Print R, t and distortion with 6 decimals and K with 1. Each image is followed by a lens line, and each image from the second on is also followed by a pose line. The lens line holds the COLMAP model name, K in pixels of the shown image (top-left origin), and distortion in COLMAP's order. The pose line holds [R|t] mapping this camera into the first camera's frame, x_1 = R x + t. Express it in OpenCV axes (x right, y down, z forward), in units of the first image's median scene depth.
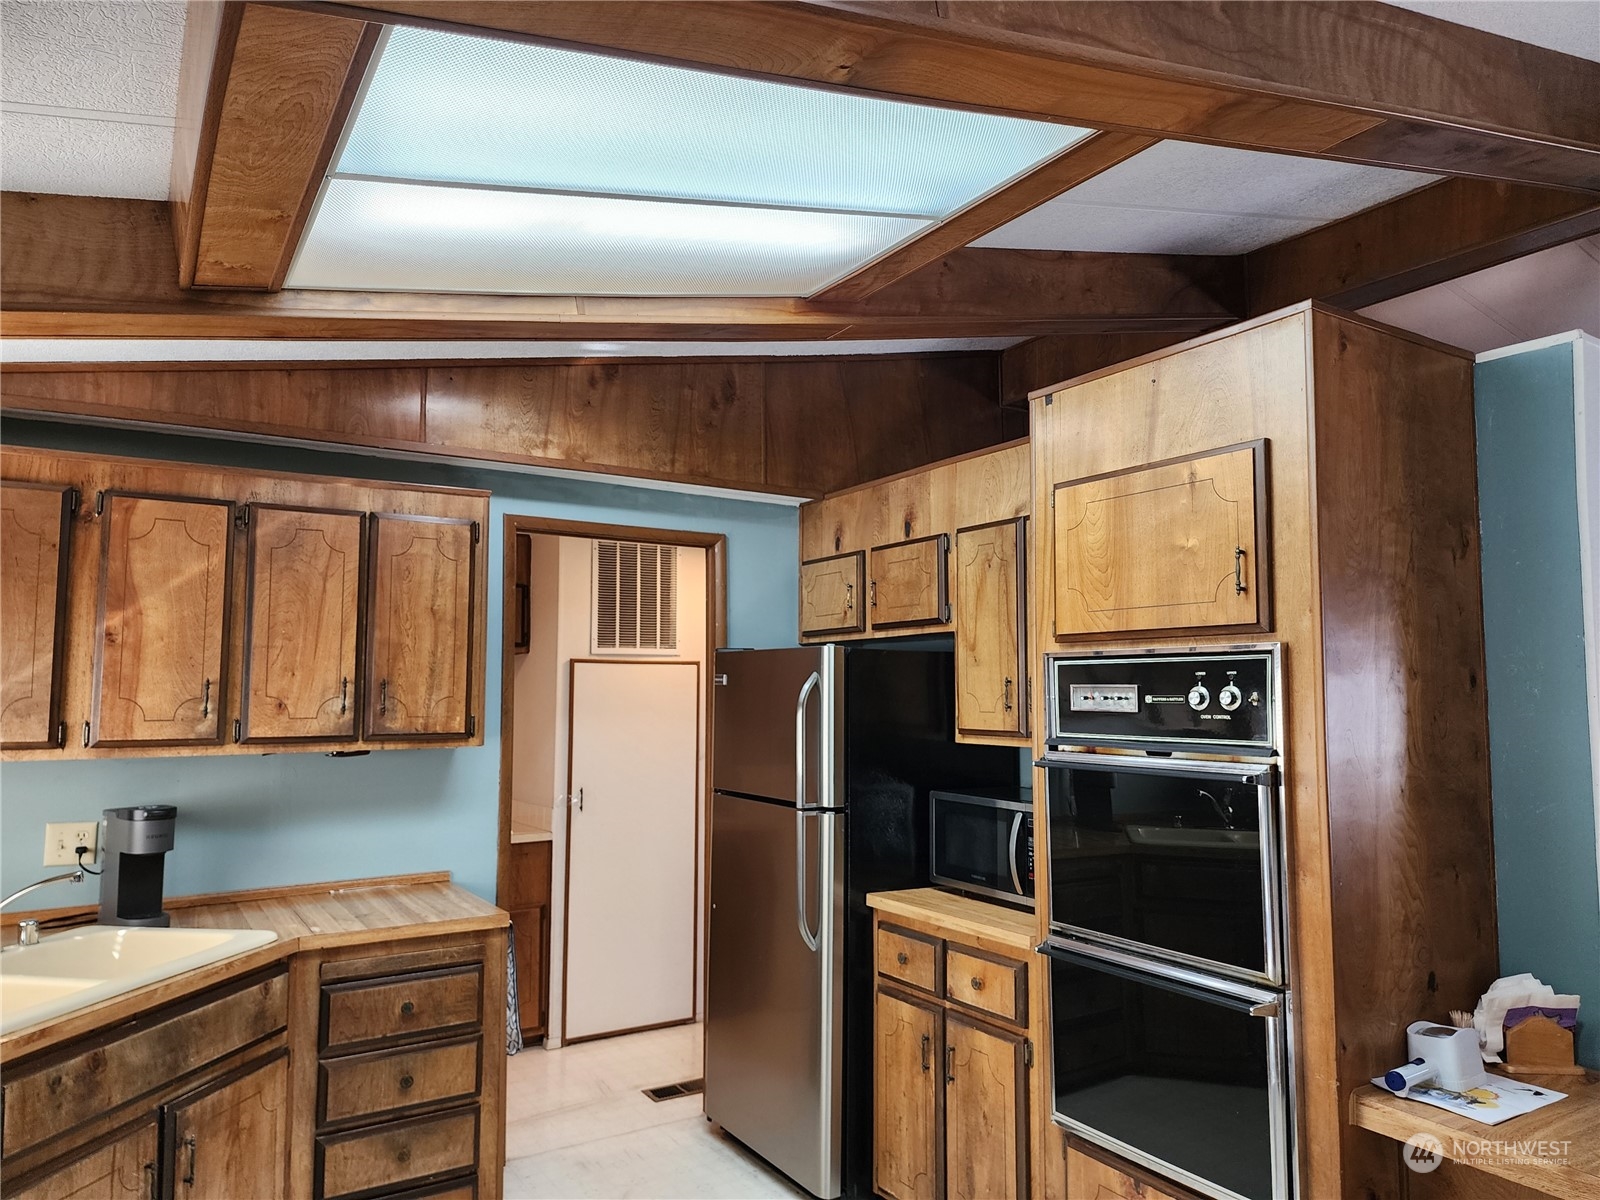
lens RADIAL K [[1066.3, 0, 806.0], [0, 1066.3, 600.8], [0, 0, 1]] dist [0.024524, -0.022108]
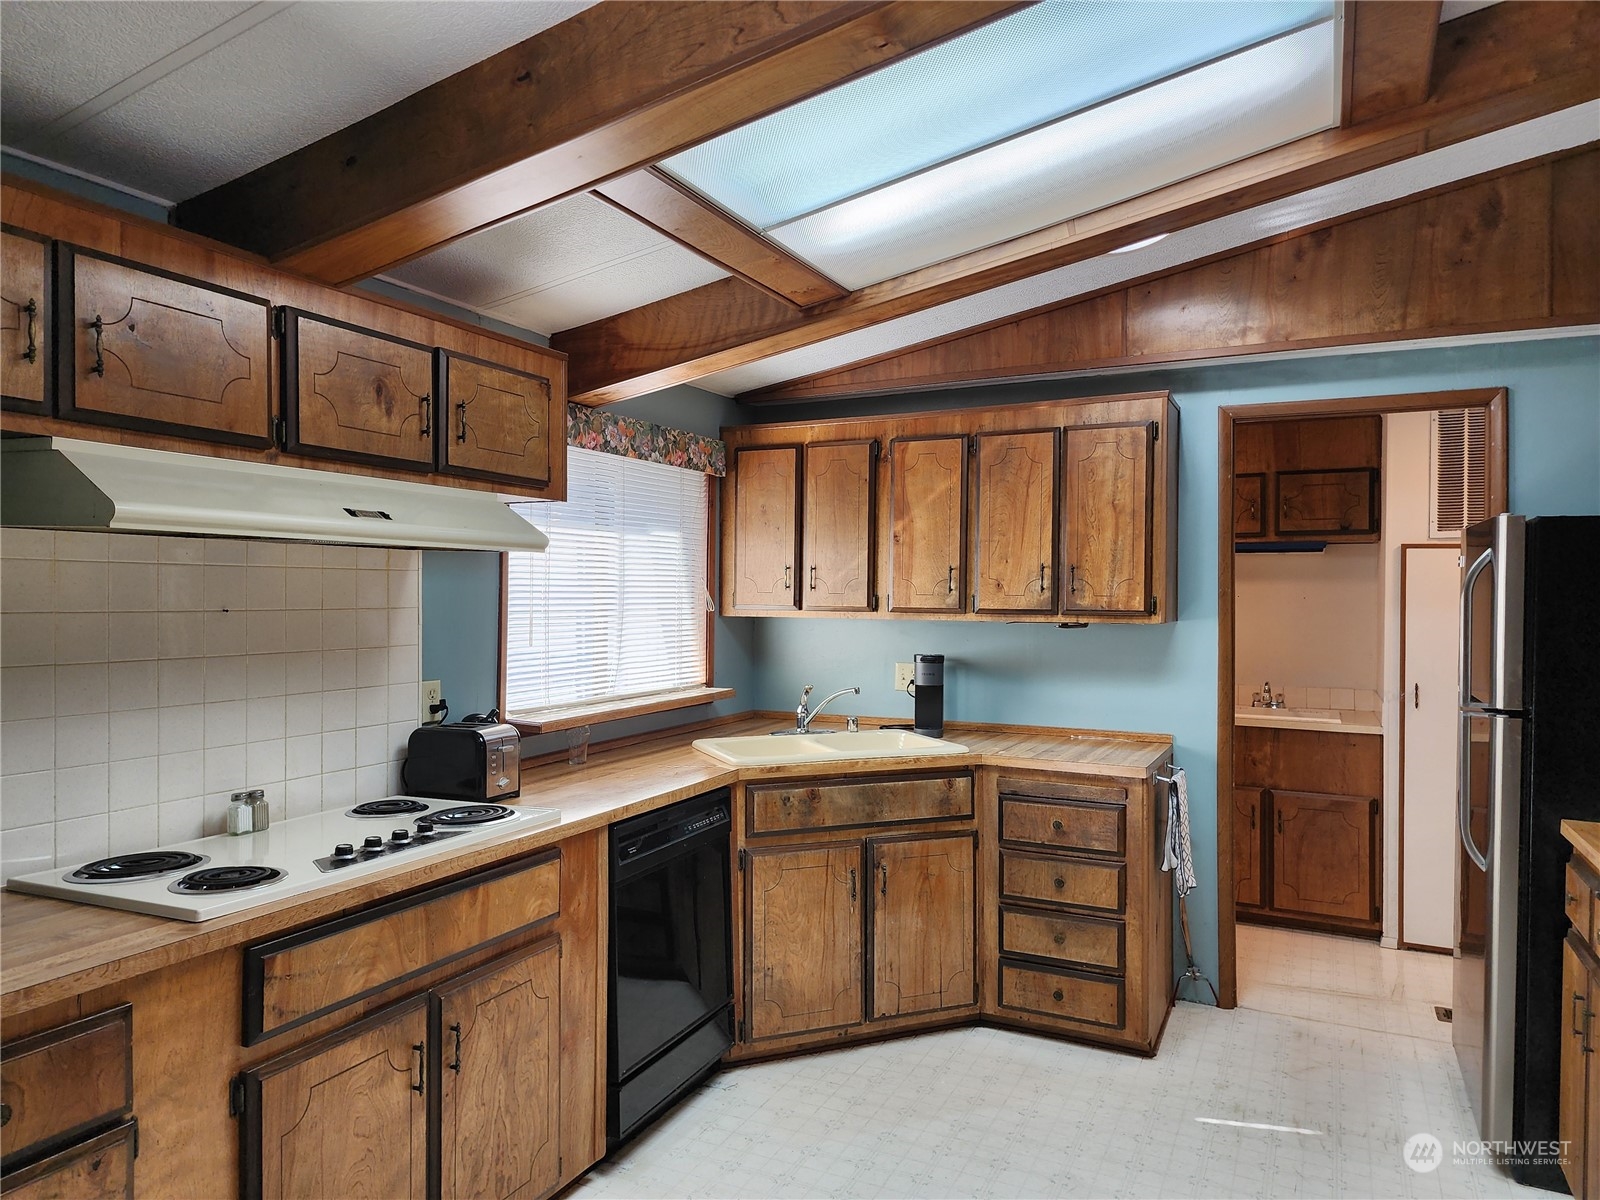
lens RADIAL K [[1066.3, 0, 803.6], [0, 1066.3, 600.0], [0, 0, 1]] dist [0.024524, -0.022108]
pose [[0.507250, 0.009700, -0.861744, 0.510244], [0.067245, 0.996442, 0.050799, 0.032673], [0.859171, -0.083716, 0.504794, 0.129057]]
